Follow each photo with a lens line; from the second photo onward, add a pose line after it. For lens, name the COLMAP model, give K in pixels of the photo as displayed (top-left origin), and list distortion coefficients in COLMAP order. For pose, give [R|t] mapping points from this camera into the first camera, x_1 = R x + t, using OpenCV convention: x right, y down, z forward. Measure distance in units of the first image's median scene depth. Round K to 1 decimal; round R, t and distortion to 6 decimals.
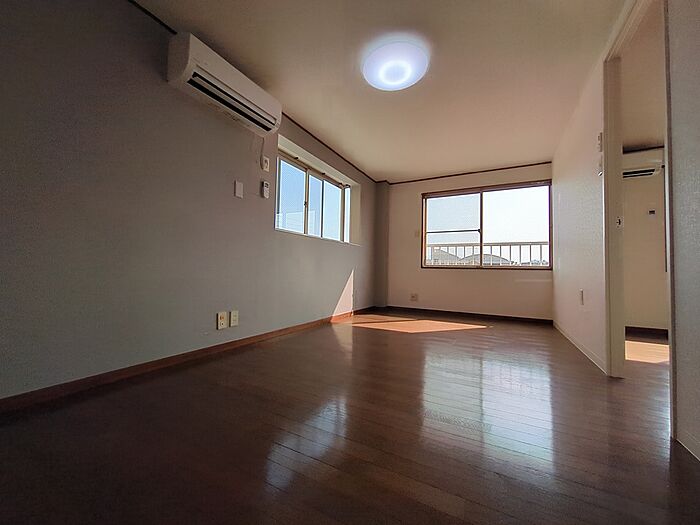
lens RADIAL K [[275.5, 0, 352.1], [0, 275.5, 260.7], [0, 0, 1]] dist [-0.002296, -0.000275]
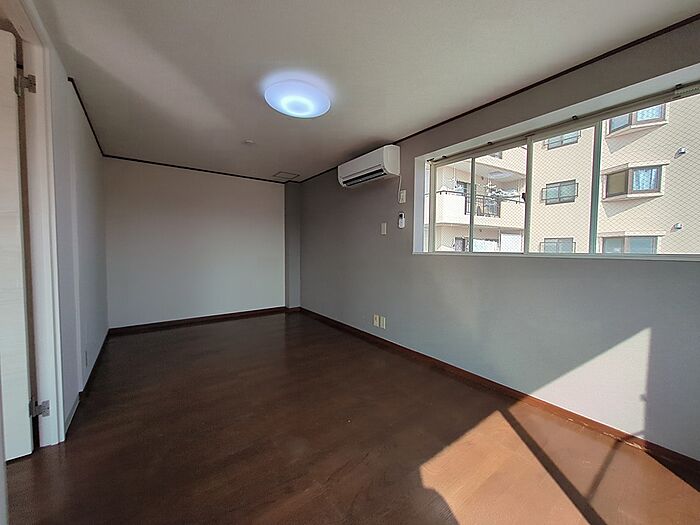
lens RADIAL K [[275.5, 0, 352.1], [0, 275.5, 260.7], [0, 0, 1]] dist [-0.002296, -0.000275]
pose [[-0.421070, 0.018737, -0.906835, 0.883241], [0.014521, 0.999798, 0.013915, -0.124216], [0.906912, -0.007309, -0.421257, 1.431416]]
